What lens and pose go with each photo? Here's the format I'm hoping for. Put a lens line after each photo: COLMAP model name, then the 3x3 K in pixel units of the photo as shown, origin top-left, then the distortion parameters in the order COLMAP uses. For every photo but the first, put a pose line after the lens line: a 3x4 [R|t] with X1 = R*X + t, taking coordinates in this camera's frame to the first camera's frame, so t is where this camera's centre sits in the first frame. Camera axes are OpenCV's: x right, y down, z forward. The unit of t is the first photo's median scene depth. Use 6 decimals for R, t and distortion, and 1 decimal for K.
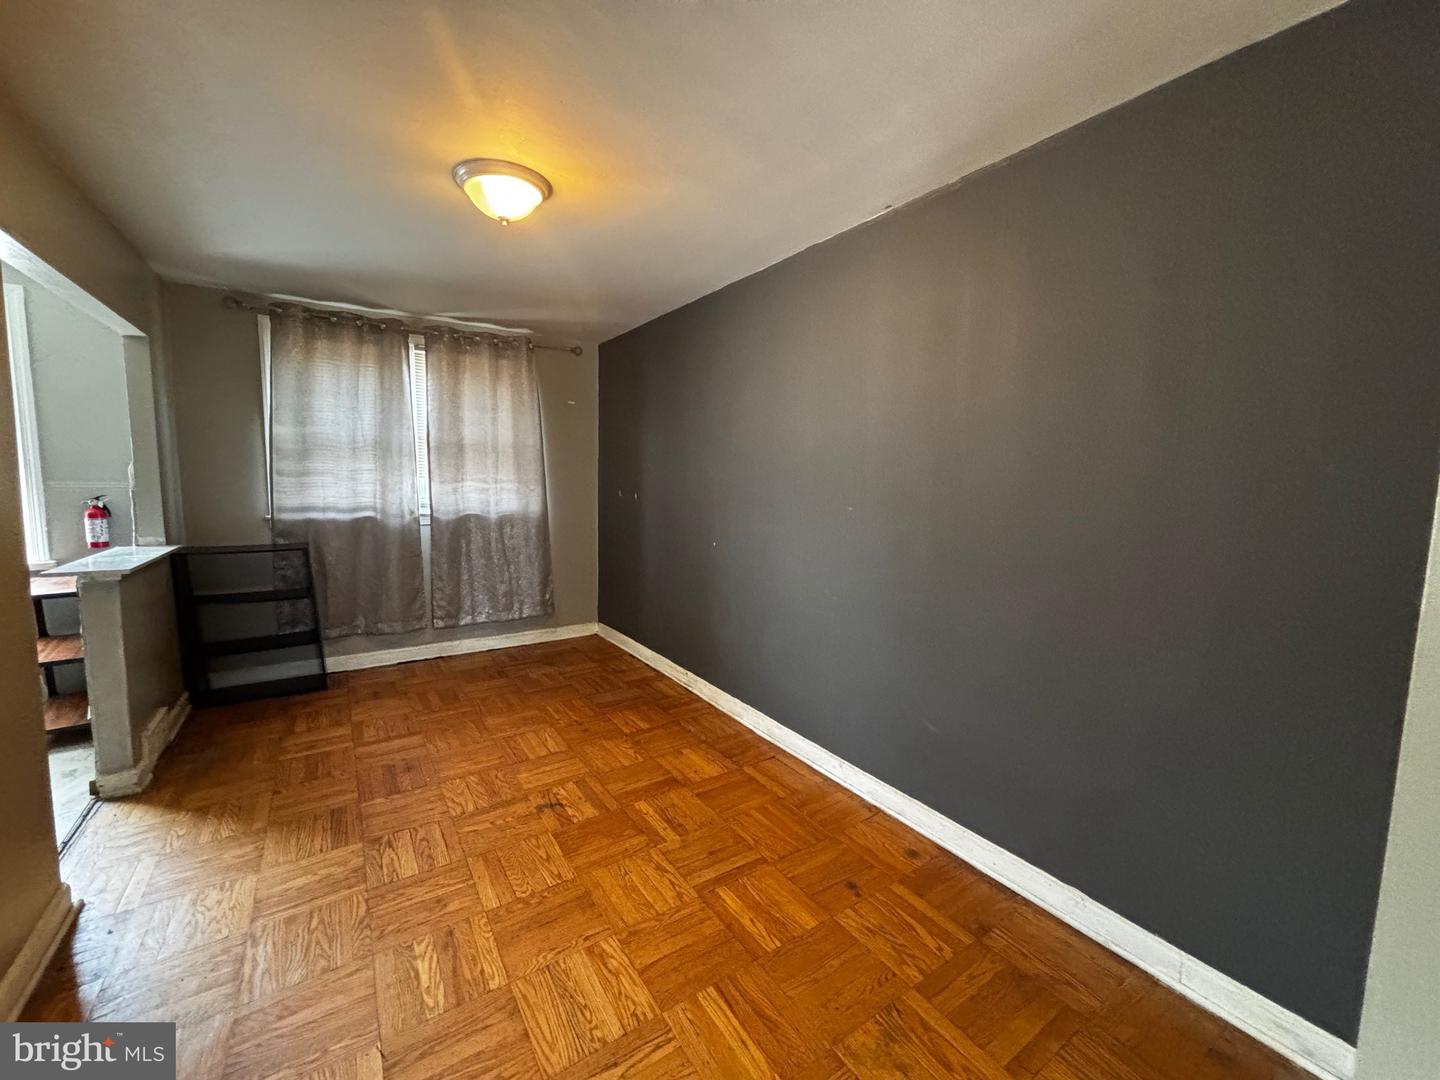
lens RADIAL K [[574.8, 0, 722.3], [0, 574.8, 533.0], [0, 0, 1]] dist [-0.004387, -0.000207]
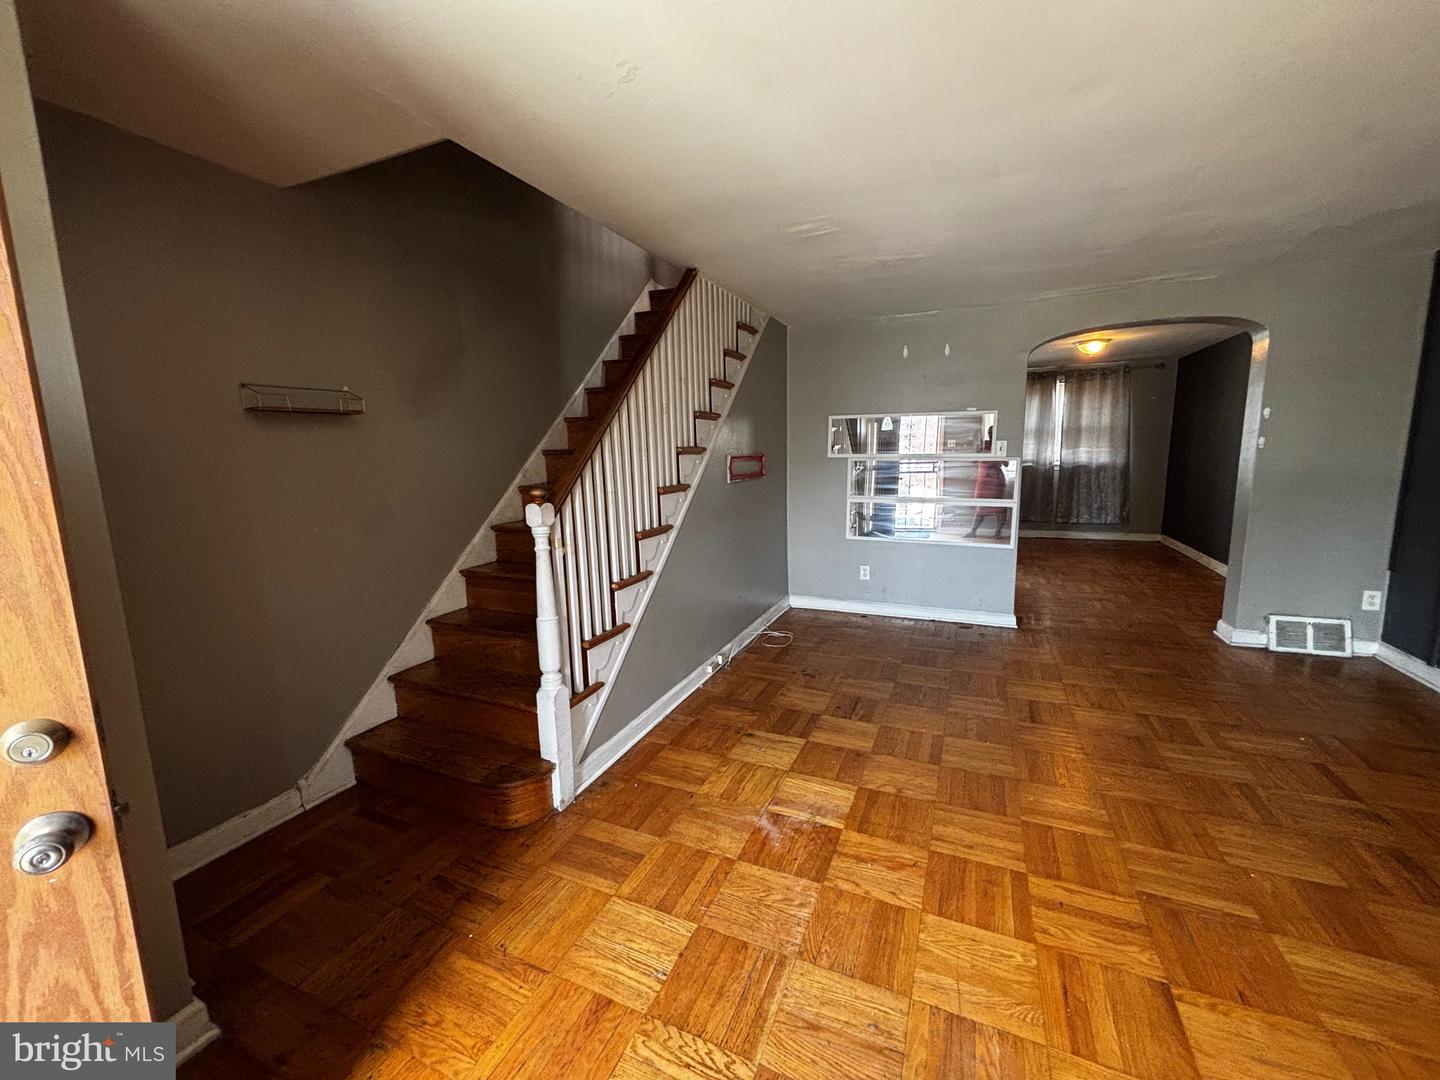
lens RADIAL K [[574.8, 0, 721.2], [0, 574.8, 532.1], [0, 0, 1]] dist [-0.004387, -0.000207]
pose [[0.551949, 0.094442, -0.828512, 0.504079], [-0.045490, 0.995496, 0.083172, 0.086128], [0.832636, -0.008218, 0.553760, -1.059518]]
